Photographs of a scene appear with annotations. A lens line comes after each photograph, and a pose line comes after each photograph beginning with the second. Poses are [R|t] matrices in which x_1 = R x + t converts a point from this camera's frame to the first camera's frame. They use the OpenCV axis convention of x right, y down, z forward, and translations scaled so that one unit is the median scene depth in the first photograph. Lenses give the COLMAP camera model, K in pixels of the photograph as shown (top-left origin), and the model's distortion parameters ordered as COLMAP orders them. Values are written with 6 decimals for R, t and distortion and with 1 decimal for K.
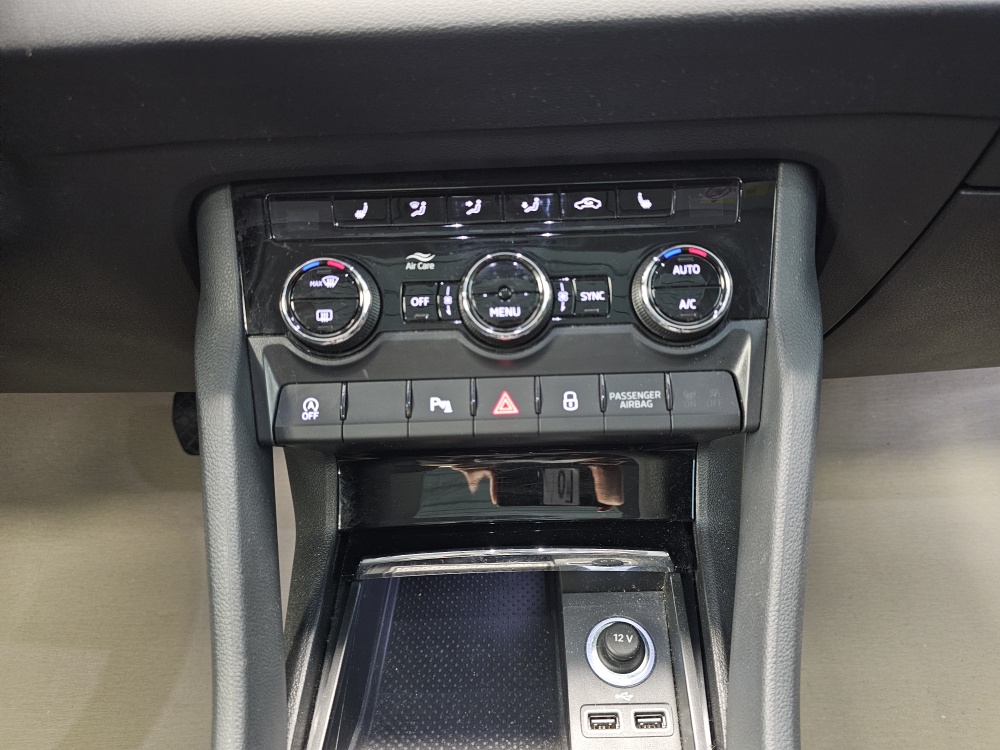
lens RADIAL K [[717.5, 0, 510.4], [0, 717.5, 351.2], [0, 0, 1]] dist [0.082168, -0.079334]
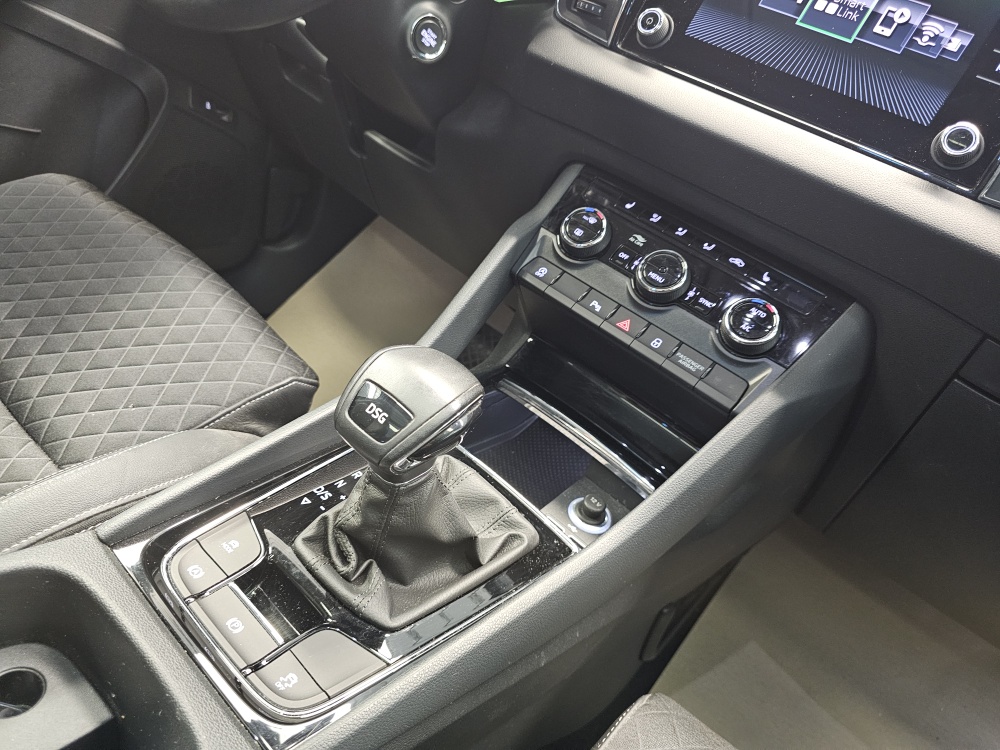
lens RADIAL K [[717.5, 0, 510.4], [0, 717.5, 351.2], [0, 0, 1]] dist [0.082168, -0.079334]
pose [[0.721257, 0.550376, -0.420565, 0.559665], [-0.638262, 0.763954, -0.094846, 0.465457], [0.269092, 0.336839, 0.902291, -0.624812]]
